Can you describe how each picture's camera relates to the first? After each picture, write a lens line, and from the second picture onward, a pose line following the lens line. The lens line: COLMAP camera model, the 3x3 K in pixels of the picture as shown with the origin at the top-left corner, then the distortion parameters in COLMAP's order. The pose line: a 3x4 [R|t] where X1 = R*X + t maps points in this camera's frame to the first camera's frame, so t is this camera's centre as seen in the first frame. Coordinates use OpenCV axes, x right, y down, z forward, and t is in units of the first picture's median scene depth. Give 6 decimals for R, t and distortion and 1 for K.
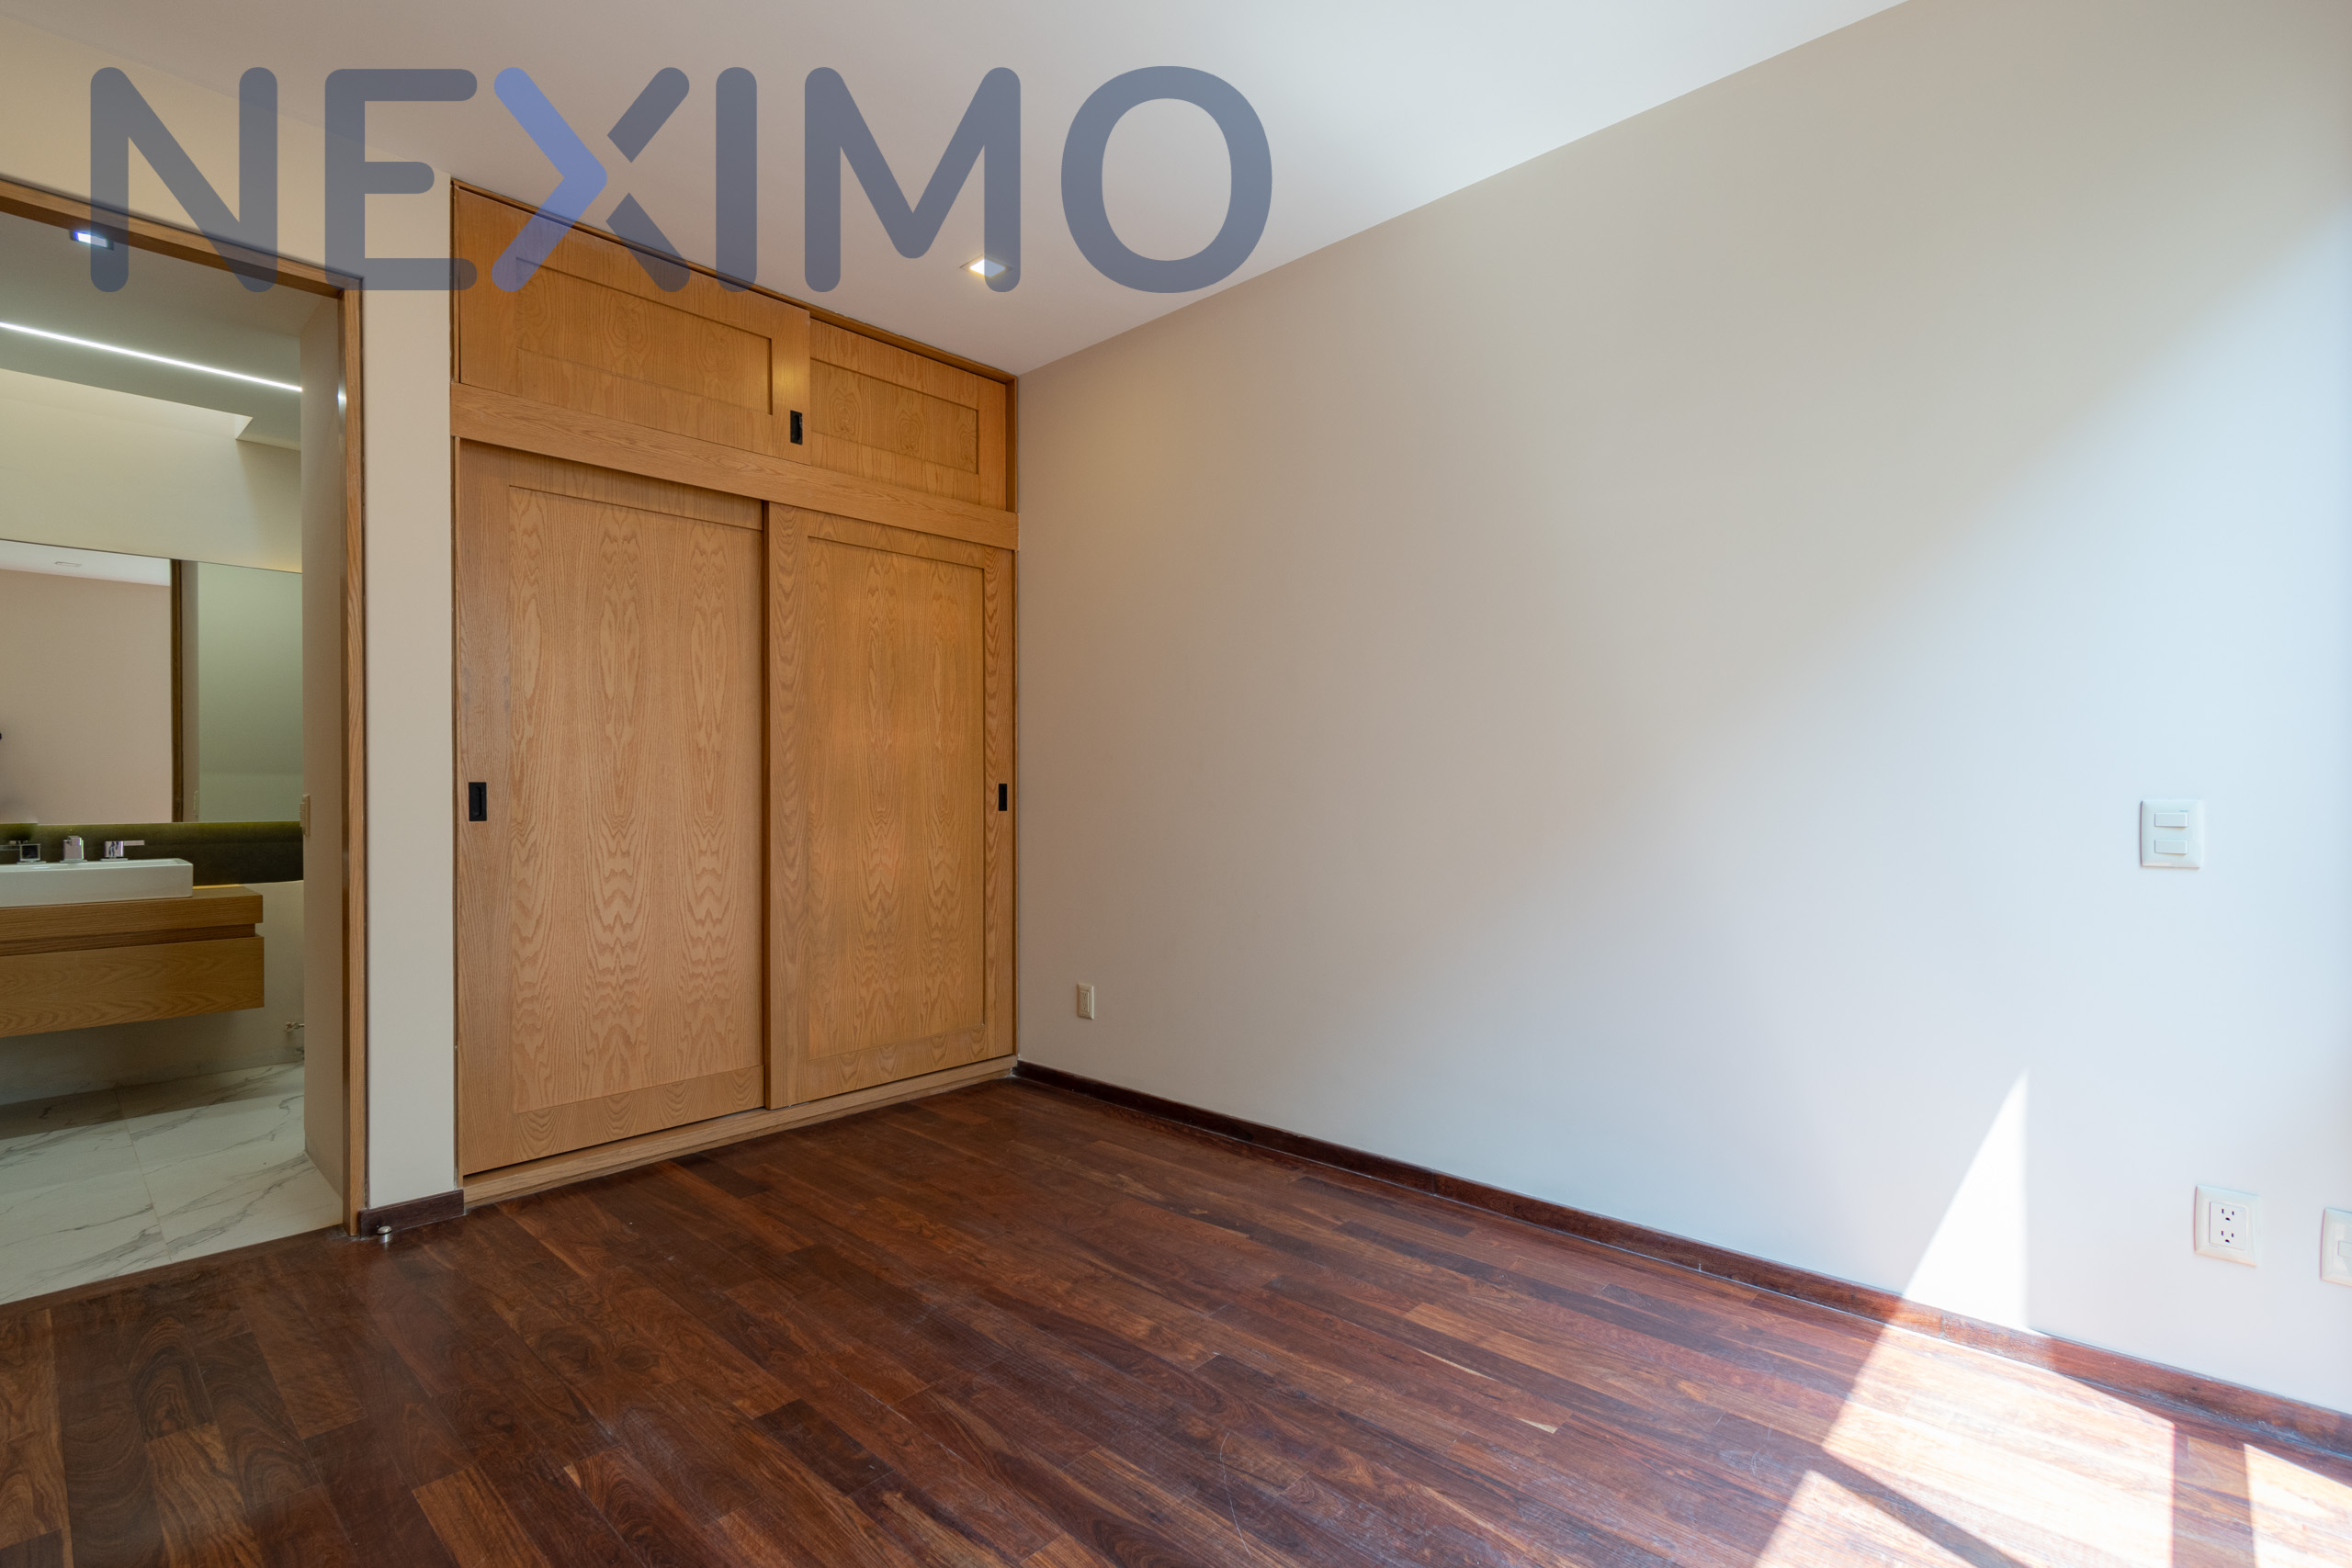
lens RADIAL K [[1070.4, 0, 1176.0], [0, 1070.4, 784.0], [0, 0, 1]] dist [0.001069, -0.000385]
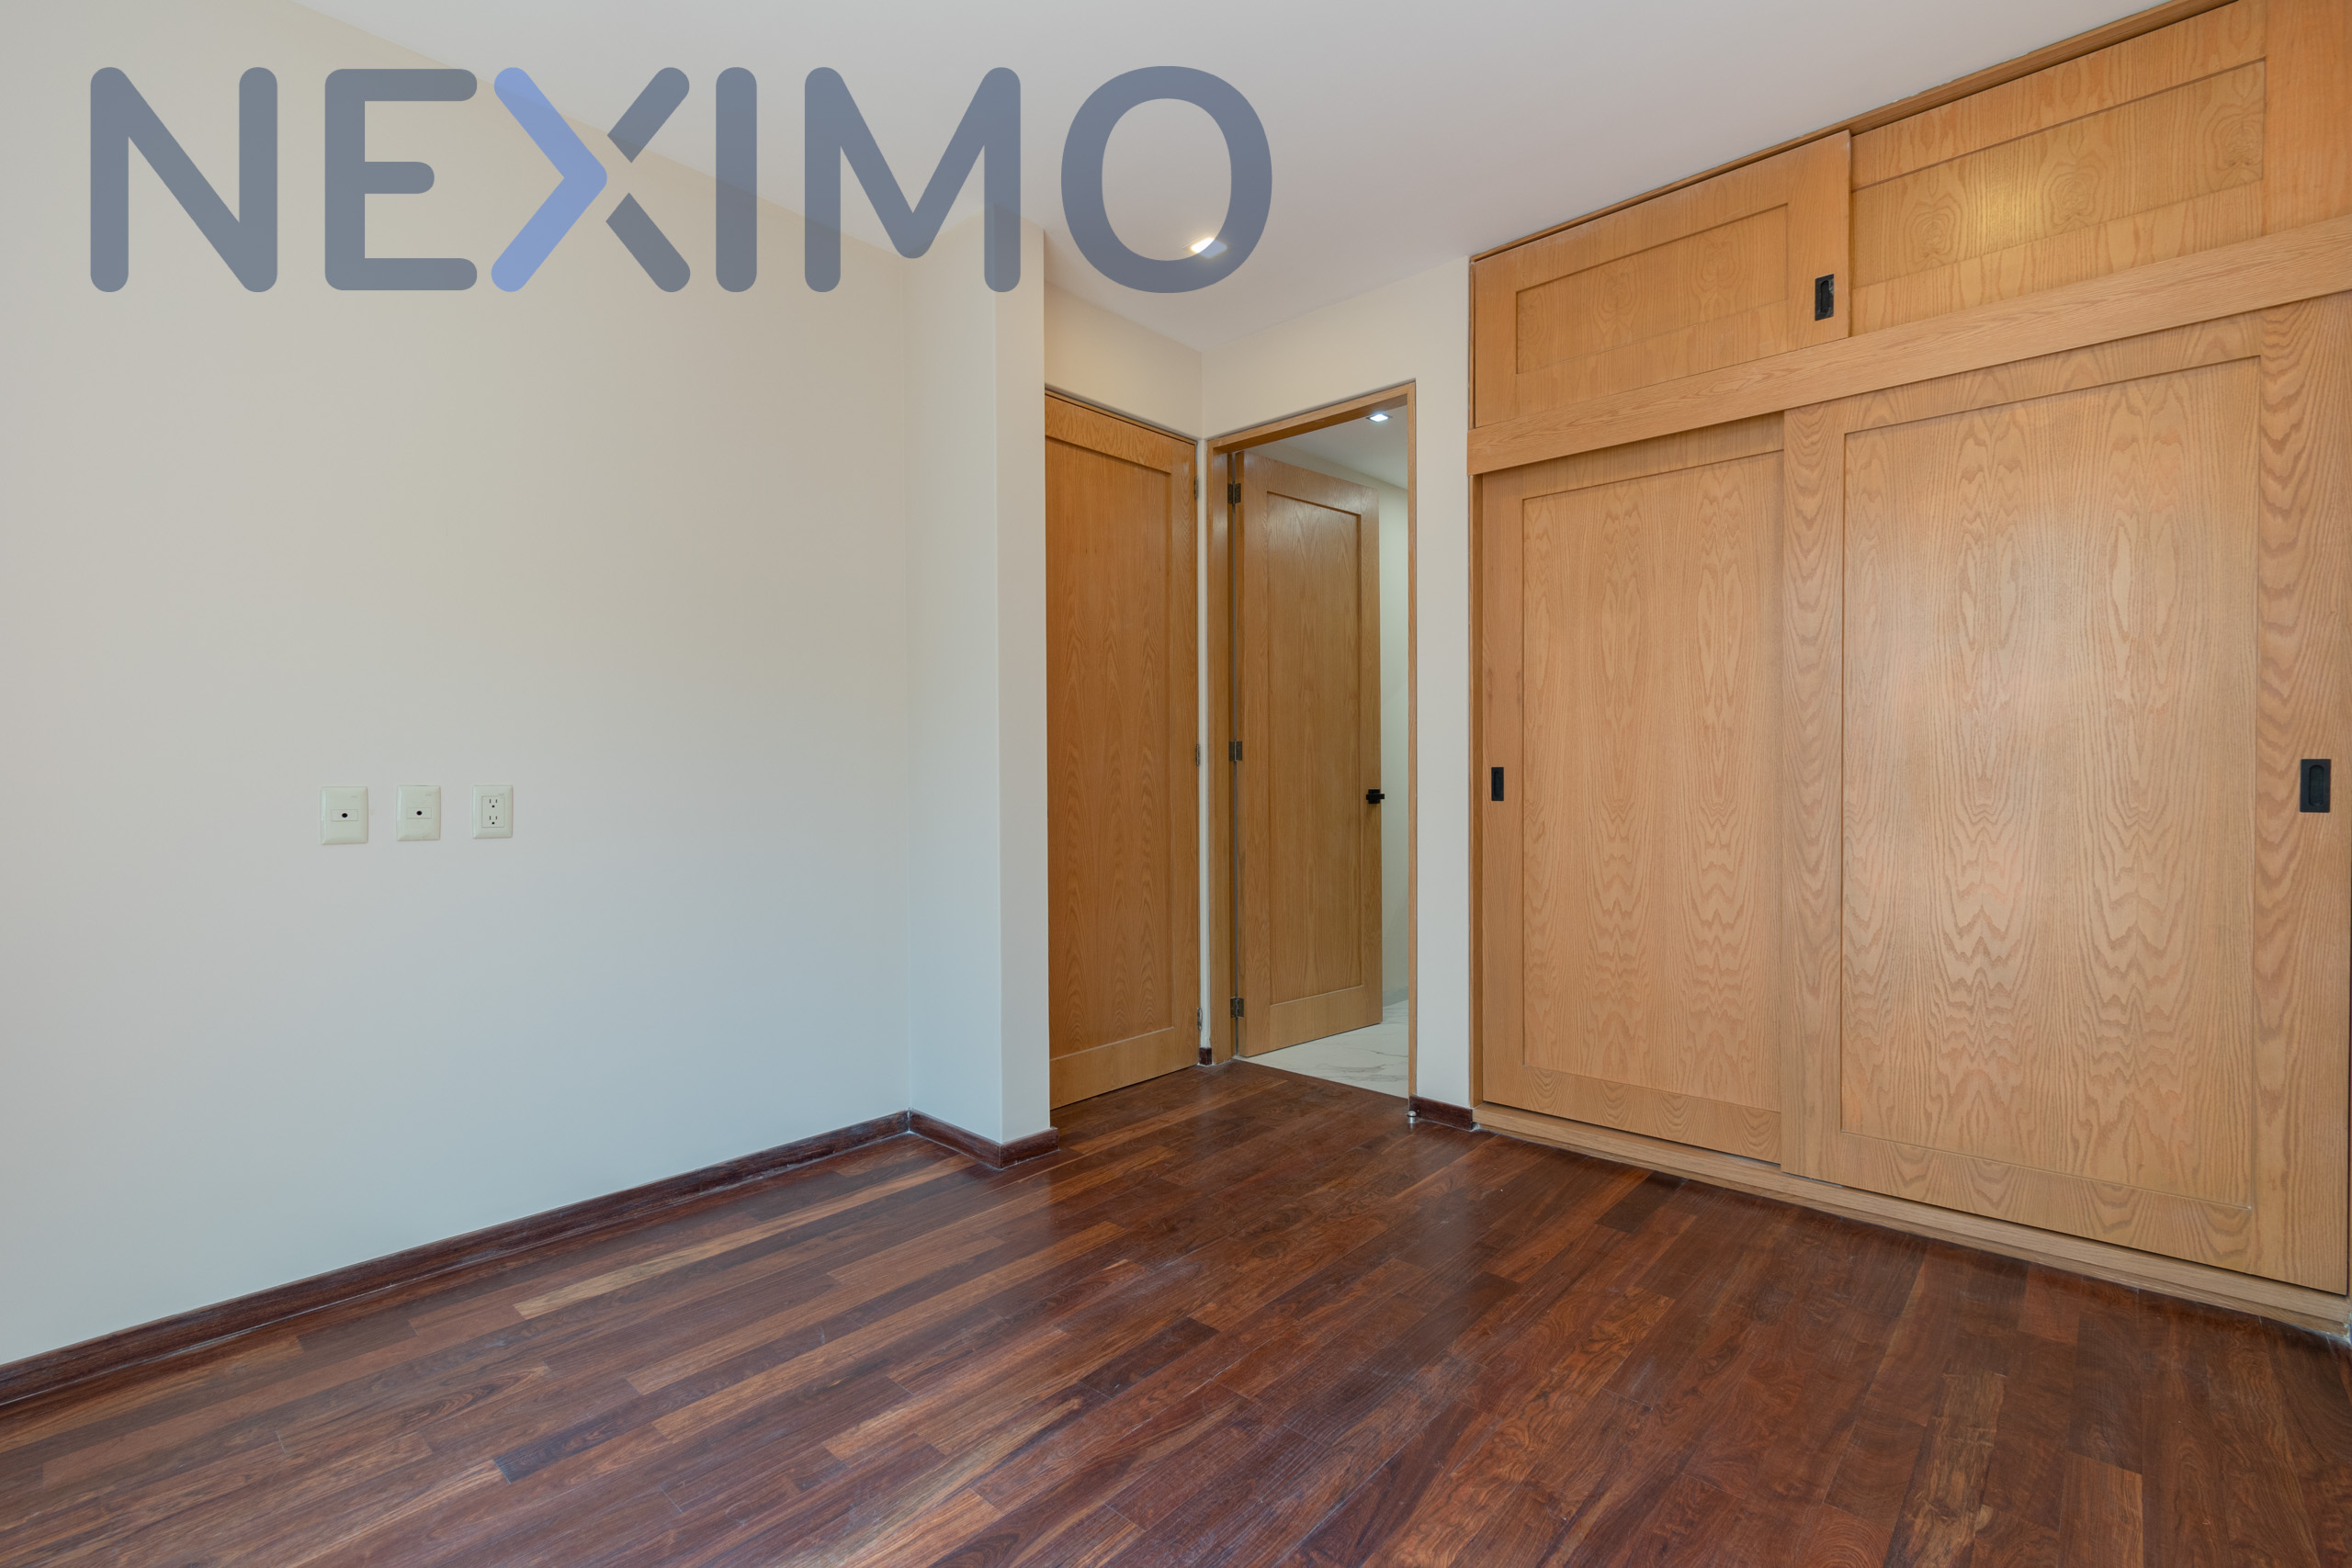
lens RADIAL K [[1070.4, 0, 1176.0], [0, 1070.4, 784.0], [0, 0, 1]] dist [0.001069, -0.000385]
pose [[0.002041, 0.009859, -0.999949, 0.454471], [0.008935, 0.999911, 0.009877, 0.001980], [0.999958, -0.008954, 0.001953, 0.590556]]
